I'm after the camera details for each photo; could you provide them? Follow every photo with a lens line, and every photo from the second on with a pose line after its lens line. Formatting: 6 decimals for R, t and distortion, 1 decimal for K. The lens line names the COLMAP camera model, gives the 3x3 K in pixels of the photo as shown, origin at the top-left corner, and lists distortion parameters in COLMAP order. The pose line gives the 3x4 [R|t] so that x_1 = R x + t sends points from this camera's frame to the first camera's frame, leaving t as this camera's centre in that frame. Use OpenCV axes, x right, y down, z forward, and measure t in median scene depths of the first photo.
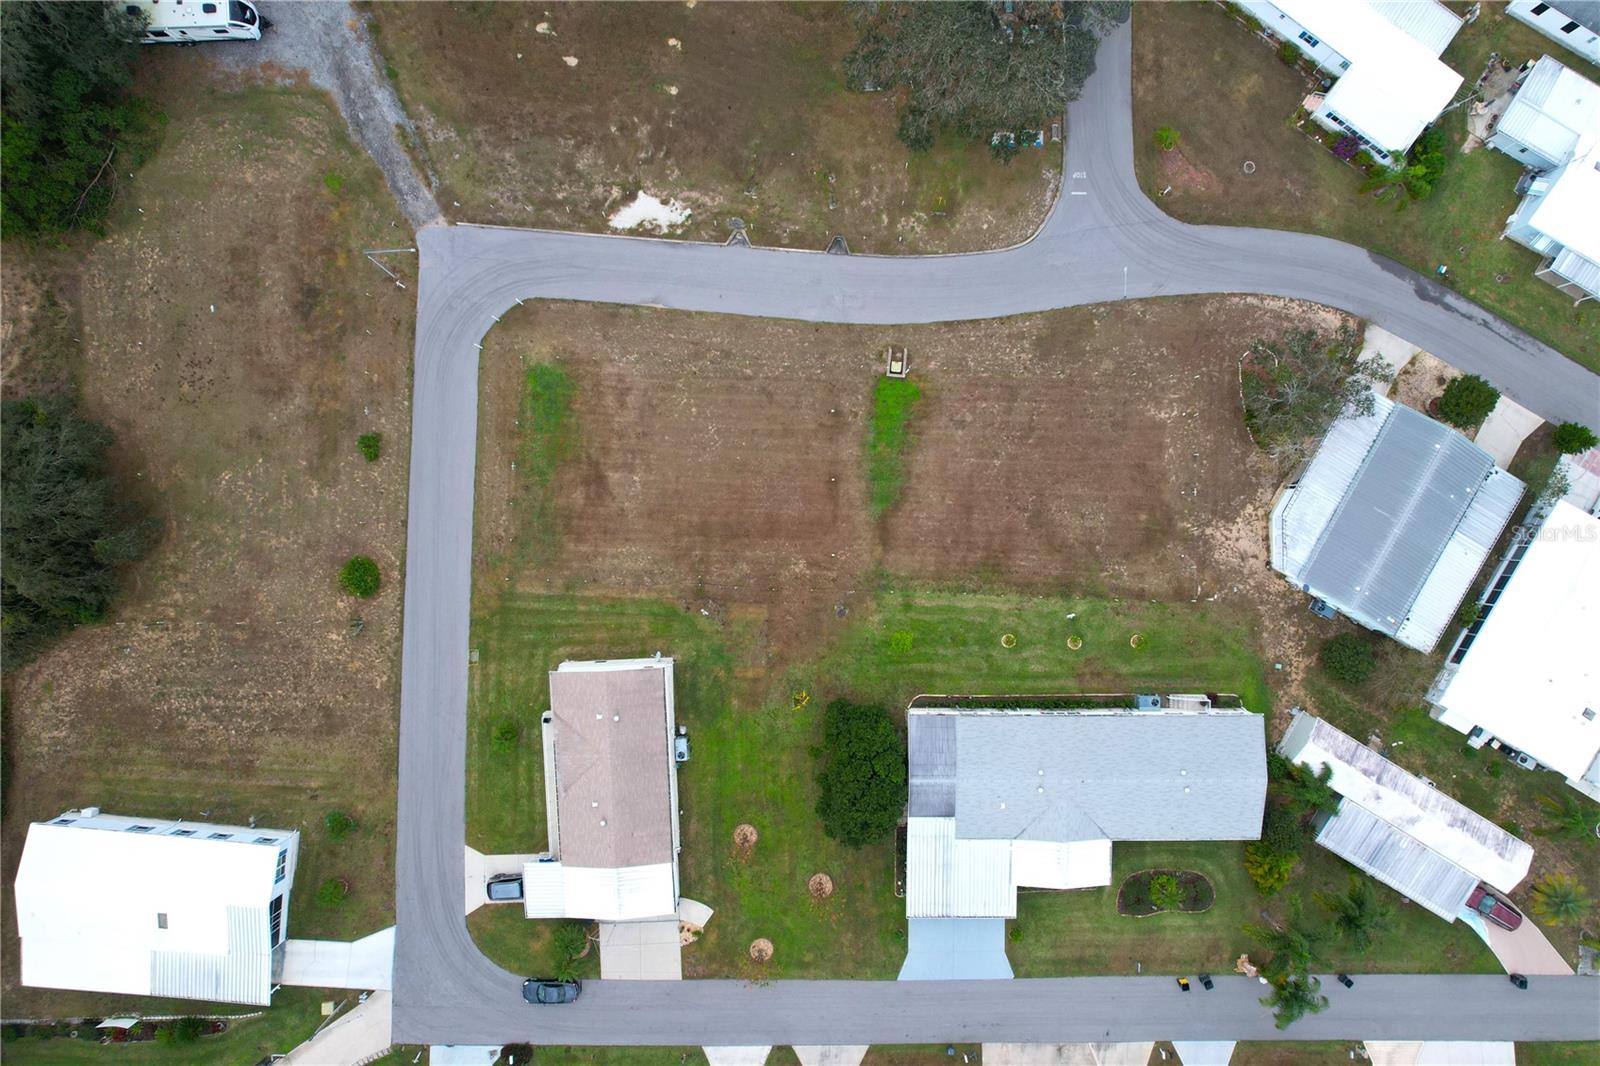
lens RADIAL K [[1020.3, 0, 814.9], [0, 1020.3, 536.3], [0, 0, 1]] dist [-0.083658, 0.078912]
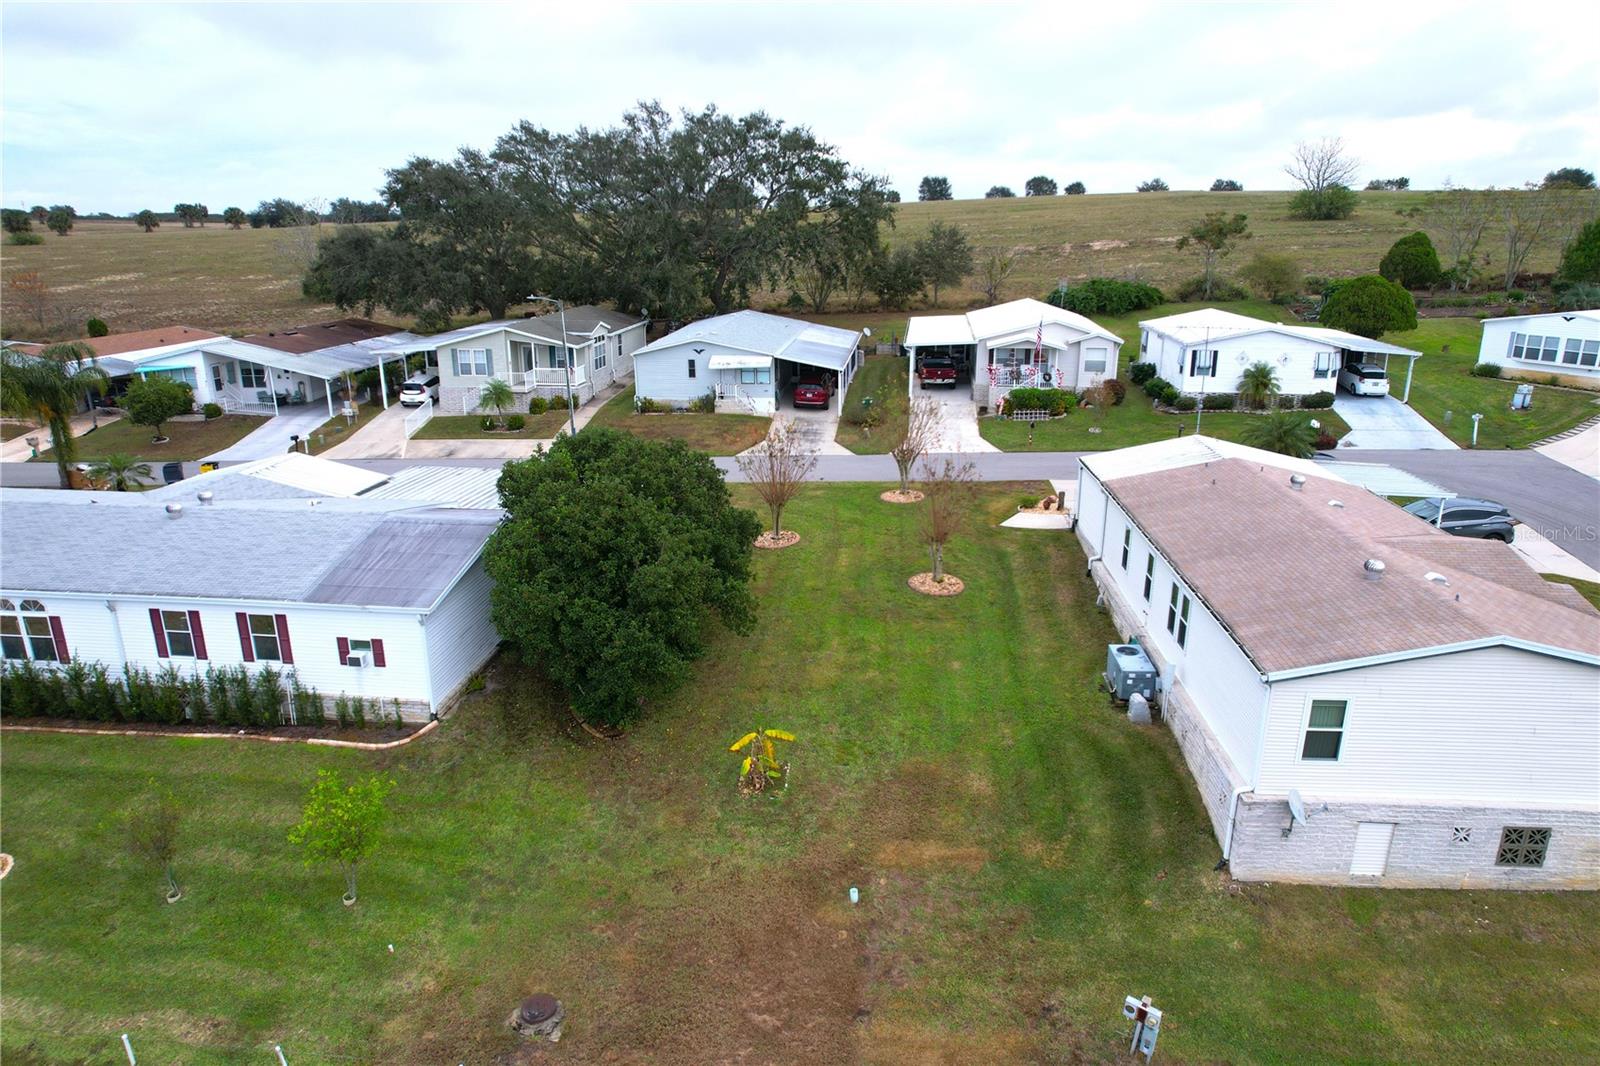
lens RADIAL K [[1020.3, 0, 814.9], [0, 1020.3, 536.3], [0, 0, 1]] dist [-0.083658, 0.078912]
pose [[-0.995261, -0.025680, 0.093783, -0.055530], [0.097121, -0.309443, 0.945945, -0.102343], [0.004729, 0.950571, 0.310471, 0.827435]]
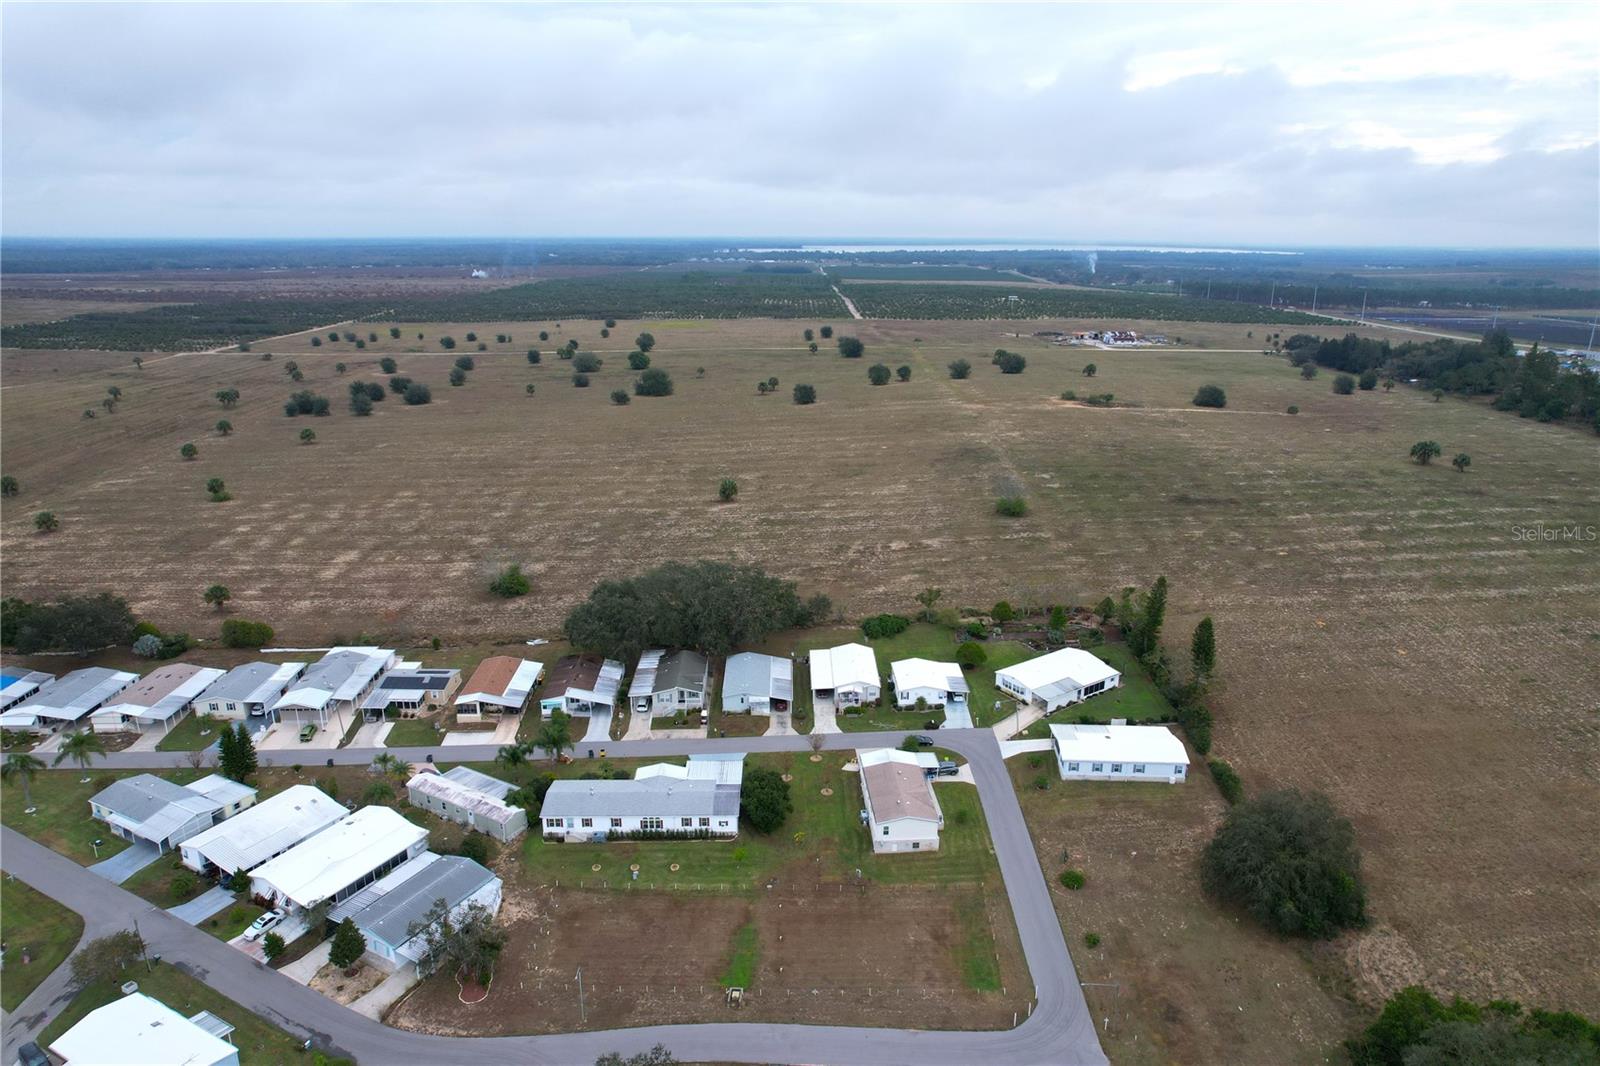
lens RADIAL K [[1017.5, 0, 814.7], [0, 1017.5, 536.5], [0, 0, 1]] dist [-0.074409, 0.070477]
pose [[-0.999353, 0.007919, -0.035096, 0.015543], [-0.035843, -0.303748, 0.952078, -1.307487], [-0.003120, 0.952720, 0.303835, -0.017361]]
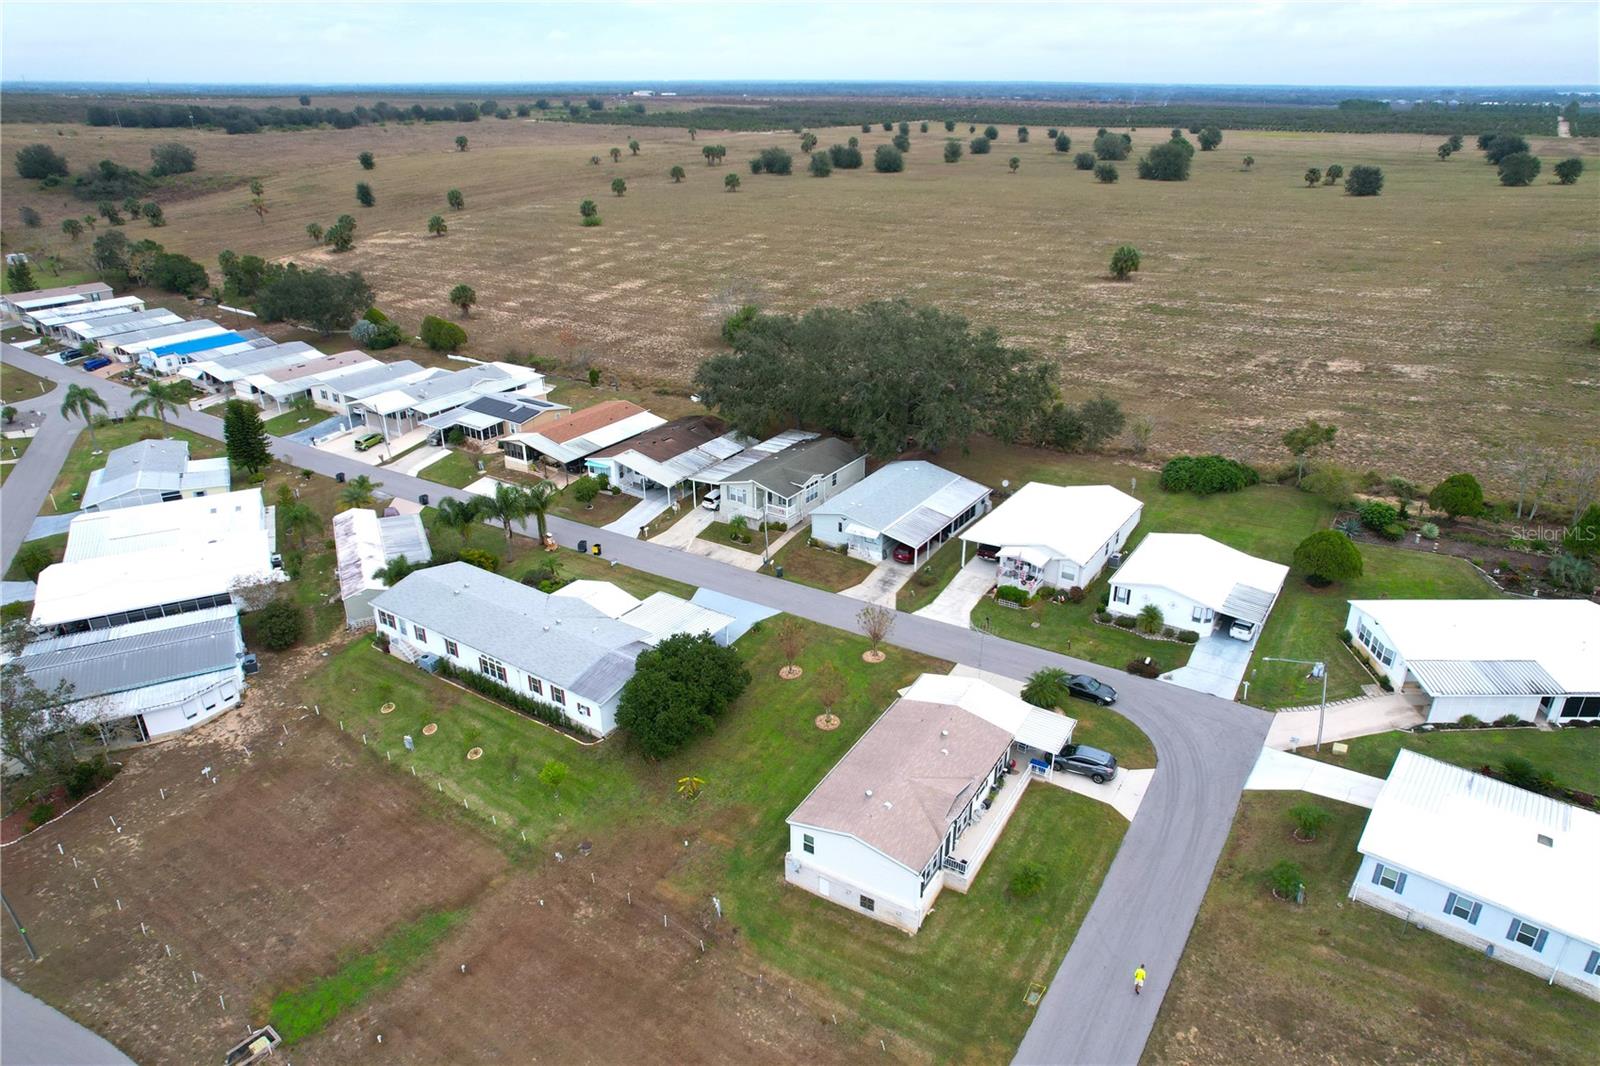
lens RADIAL K [[1020.3, 0, 814.9], [0, 1020.3, 536.3], [0, 0, 1]] dist [-0.083658, 0.078912]
pose [[-0.837710, -0.224563, 0.497809, -0.471535], [0.546017, -0.361710, 0.755666, -0.343674], [0.010368, 0.904841, 0.425623, 0.438359]]
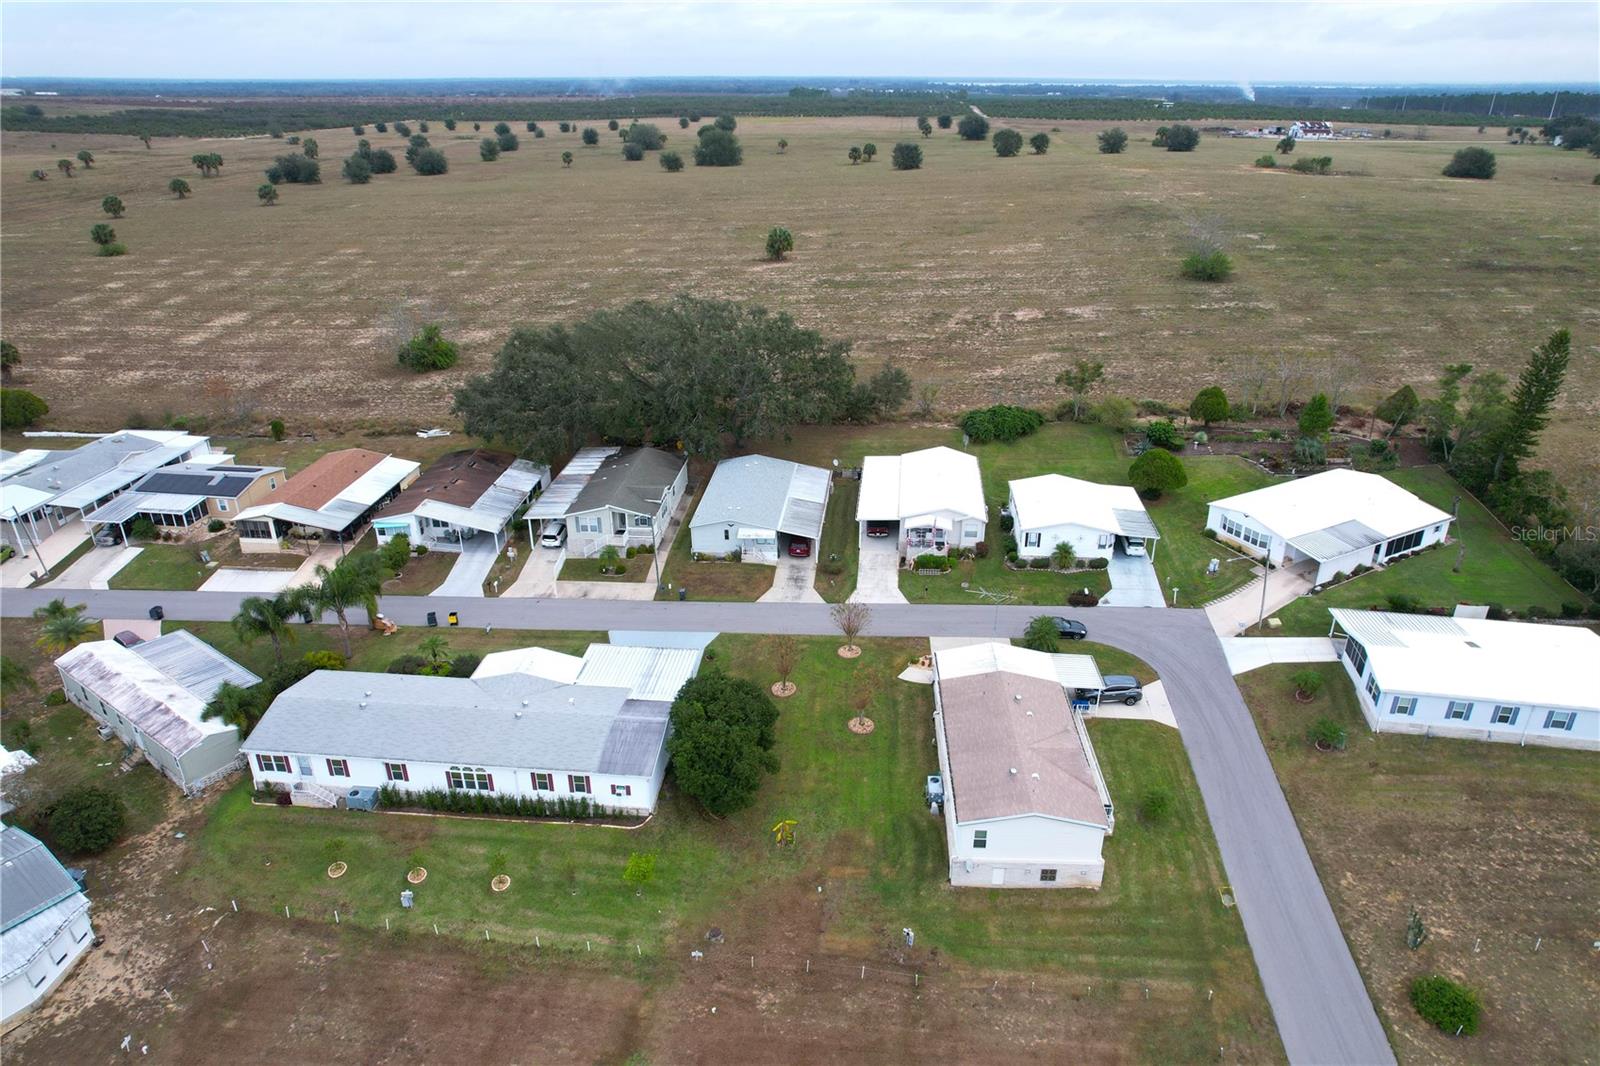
lens RADIAL K [[1020.3, 0, 814.9], [0, 1020.3, 536.3], [0, 0, 1]] dist [-0.083658, 0.078912]
pose [[-0.996821, -0.031975, 0.072971, -0.085386], [0.079622, -0.431231, 0.898721, -0.432139], [0.002731, 0.901675, 0.432406, 0.448674]]
